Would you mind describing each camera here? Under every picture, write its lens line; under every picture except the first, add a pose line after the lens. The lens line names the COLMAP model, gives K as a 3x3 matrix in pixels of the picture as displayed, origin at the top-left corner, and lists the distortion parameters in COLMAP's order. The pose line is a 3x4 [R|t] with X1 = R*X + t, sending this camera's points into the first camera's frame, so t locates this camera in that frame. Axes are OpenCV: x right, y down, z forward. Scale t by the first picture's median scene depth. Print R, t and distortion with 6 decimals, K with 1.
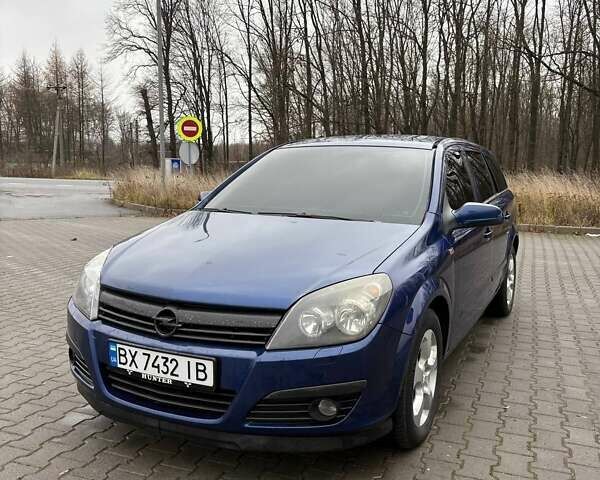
lens RADIAL K [[624.0, 0, 300.0], [0, 624.0, 240.0], [0, 0, 1]] dist [0.097862, -0.245378]
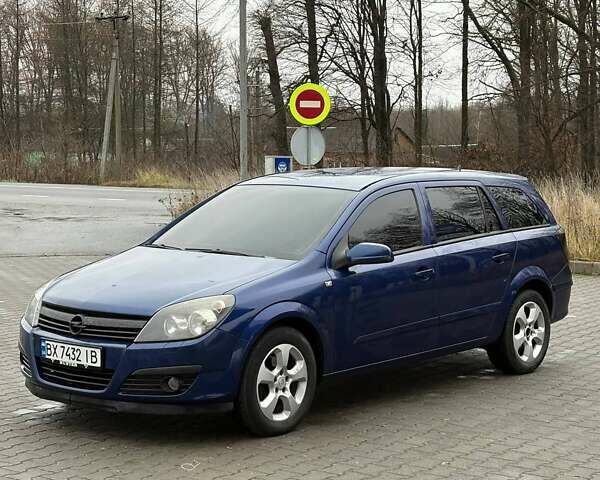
lens RADIAL K [[1434.3, 0, 300.0], [0, 1434.3, 240.0], [0, 0, 1]] dist [0.105550, 0.537187]
pose [[0.968392, 0.010871, -0.249198, 0.966060], [-0.023659, 0.998549, -0.048379, 0.075609], [0.248310, 0.052746, 0.967243, -1.809288]]
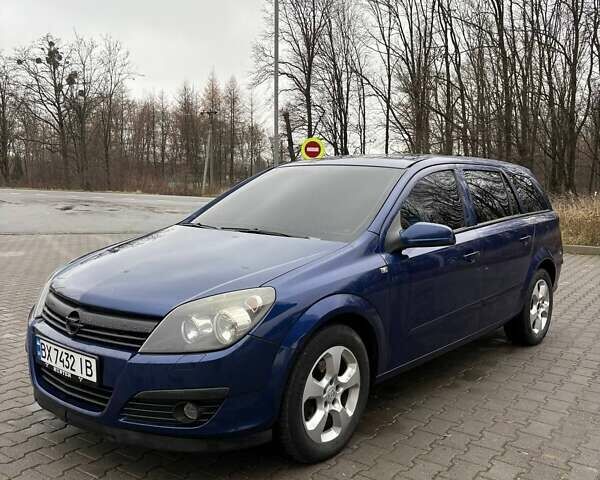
lens RADIAL K [[624.0, 0, 300.0], [0, 624.0, 240.0], [0, 0, 1]] dist [0.097862, -0.245378]
pose [[0.969270, 0.025727, -0.244649, 0.399114], [-0.033305, 0.999083, -0.026890, 0.001118], [0.243733, 0.034212, 0.969239, 0.005619]]
